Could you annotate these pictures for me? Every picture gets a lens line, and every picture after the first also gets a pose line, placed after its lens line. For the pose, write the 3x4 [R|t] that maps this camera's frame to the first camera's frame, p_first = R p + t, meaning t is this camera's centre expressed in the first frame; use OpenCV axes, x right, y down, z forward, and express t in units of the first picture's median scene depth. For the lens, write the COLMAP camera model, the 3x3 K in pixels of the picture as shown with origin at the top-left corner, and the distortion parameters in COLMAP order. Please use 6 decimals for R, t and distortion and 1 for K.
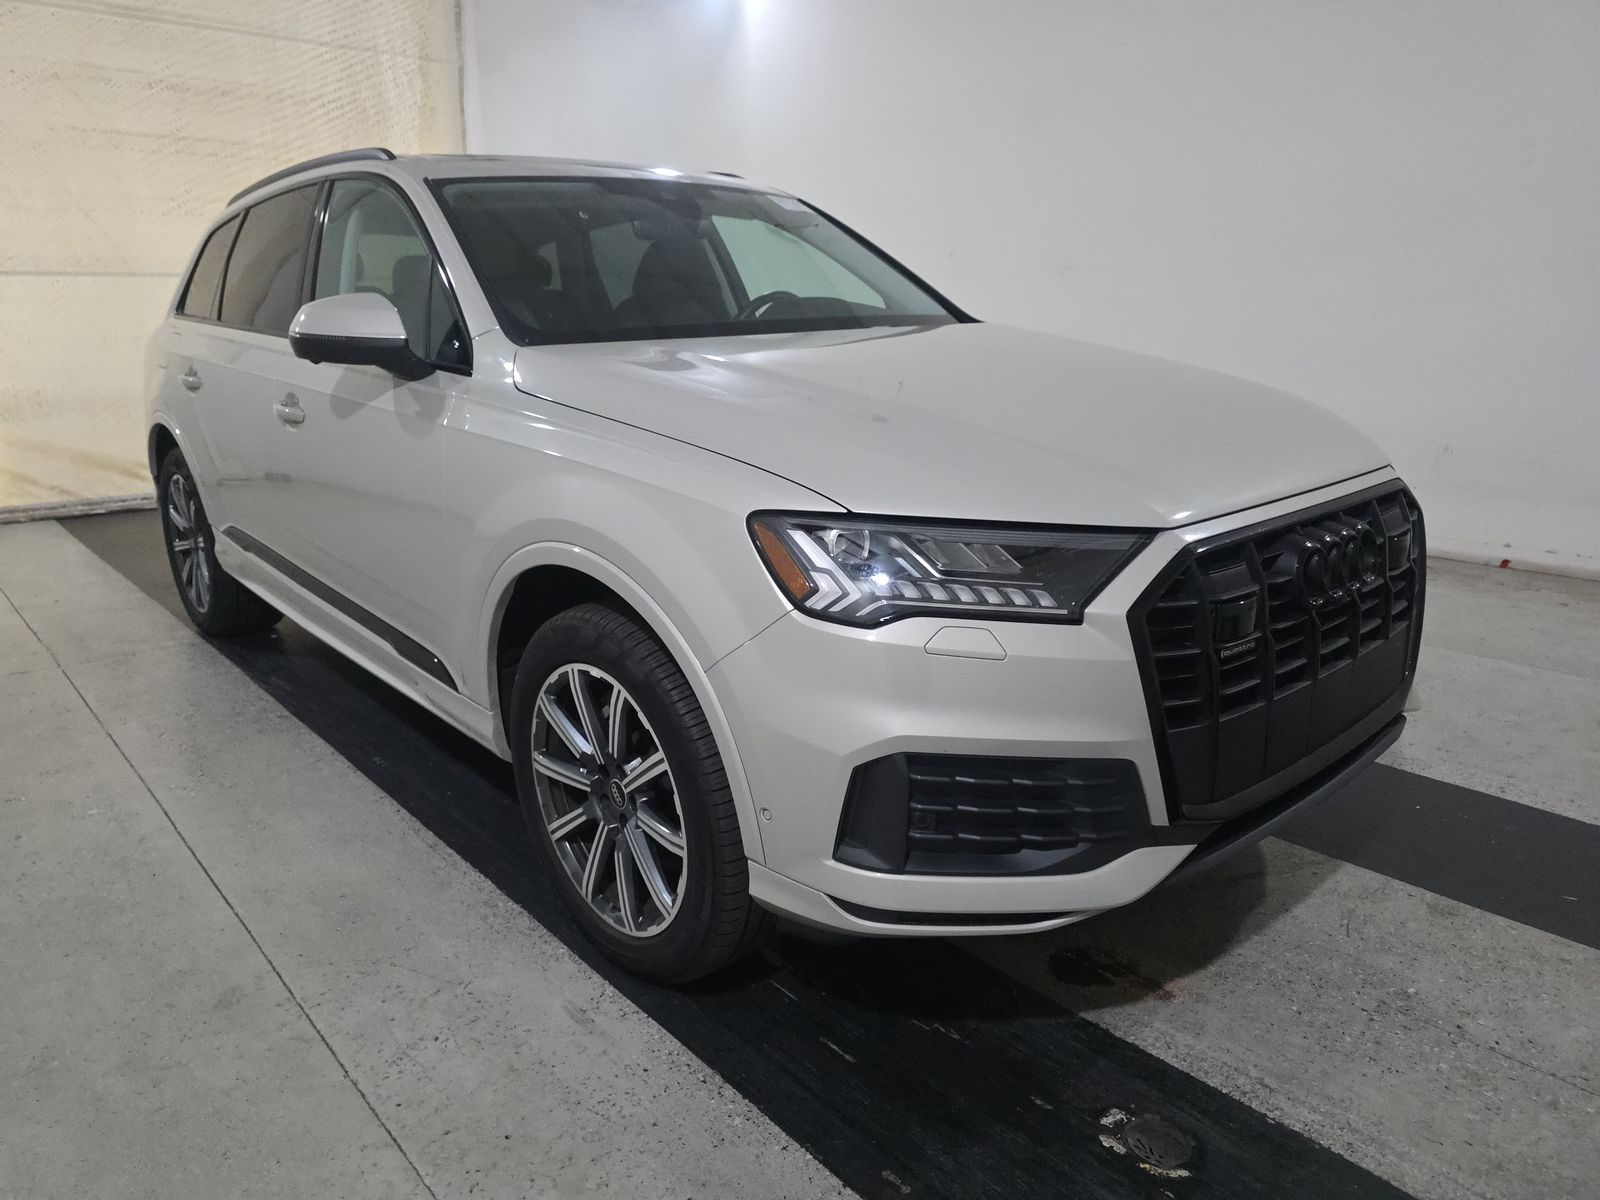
lens RADIAL K [[1088.6, 0, 800.0], [0, 1088.6, 600.0], [0, 0, 1]] dist [0.029165, -0.040731]
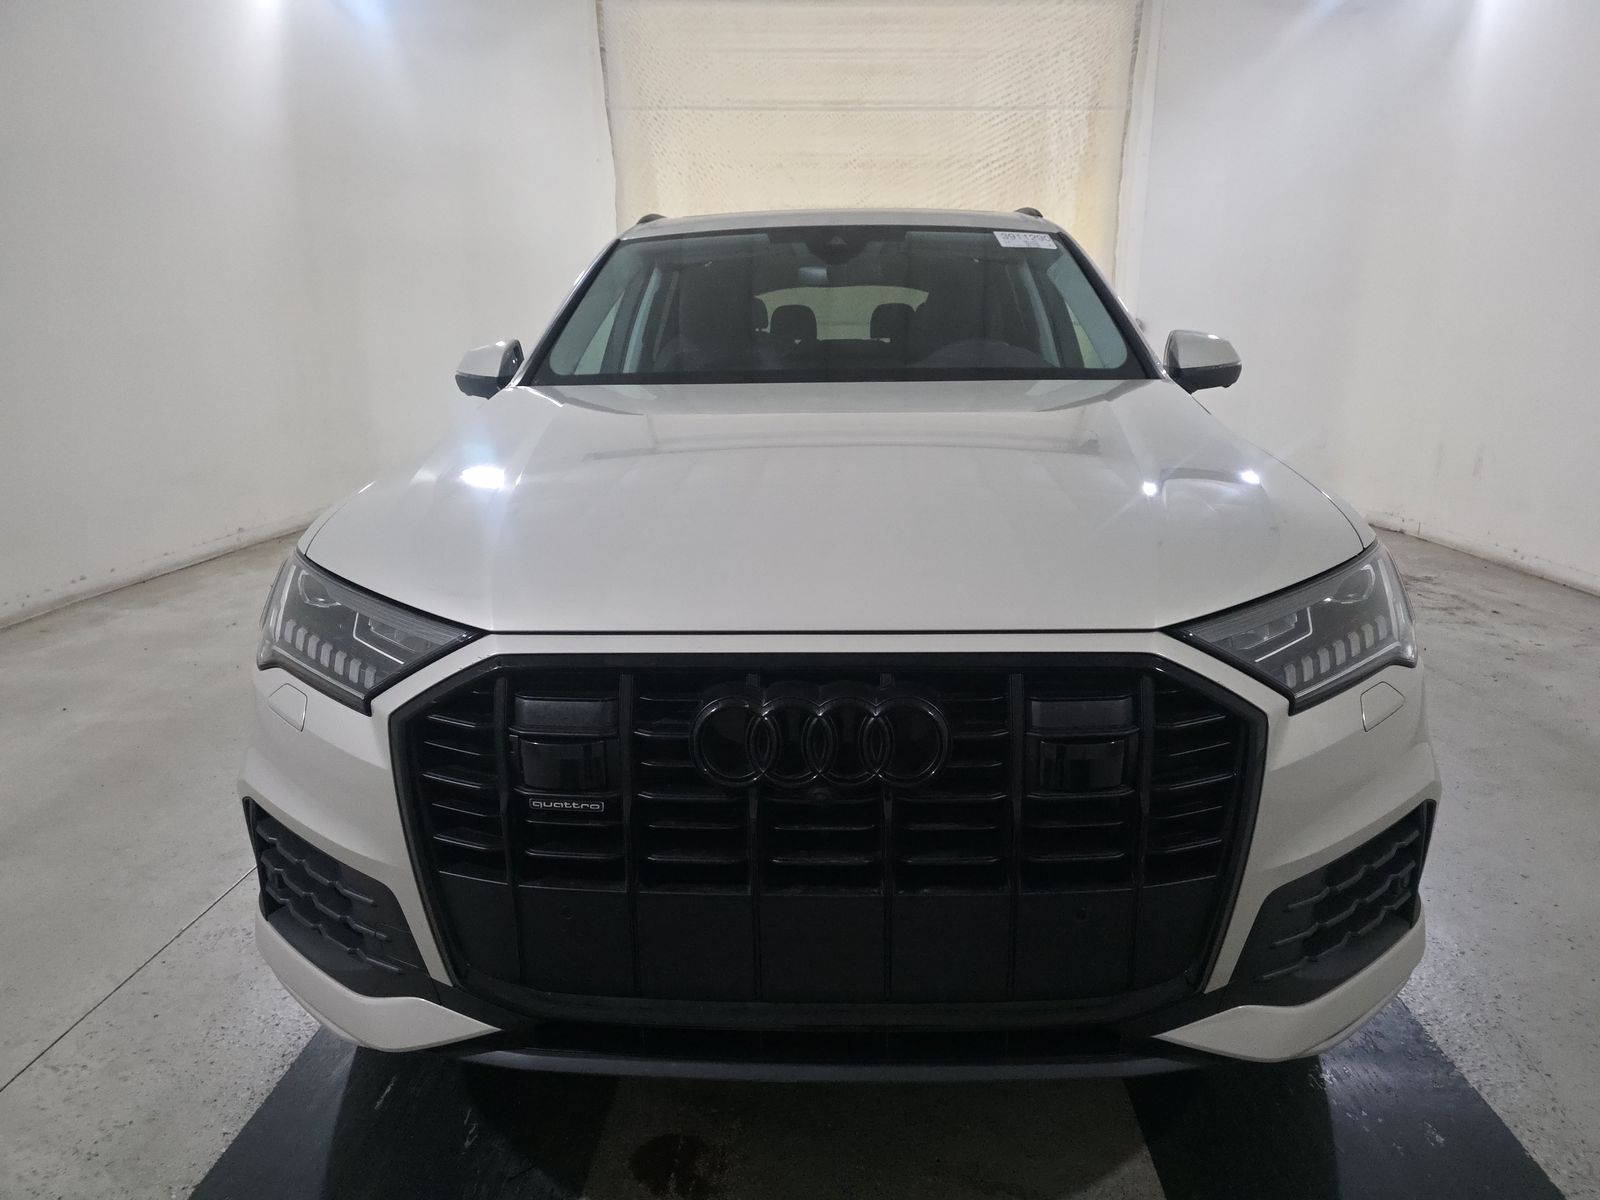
lens RADIAL K [[1088.6, 0, 800.0], [0, 1088.6, 600.0], [0, 0, 1]] dist [0.029165, -0.040731]
pose [[0.715500, 0.162191, -0.679524, 0.239205], [-0.185325, 0.981894, 0.039226, -0.037403], [0.673583, 0.097867, 0.732604, 0.124185]]
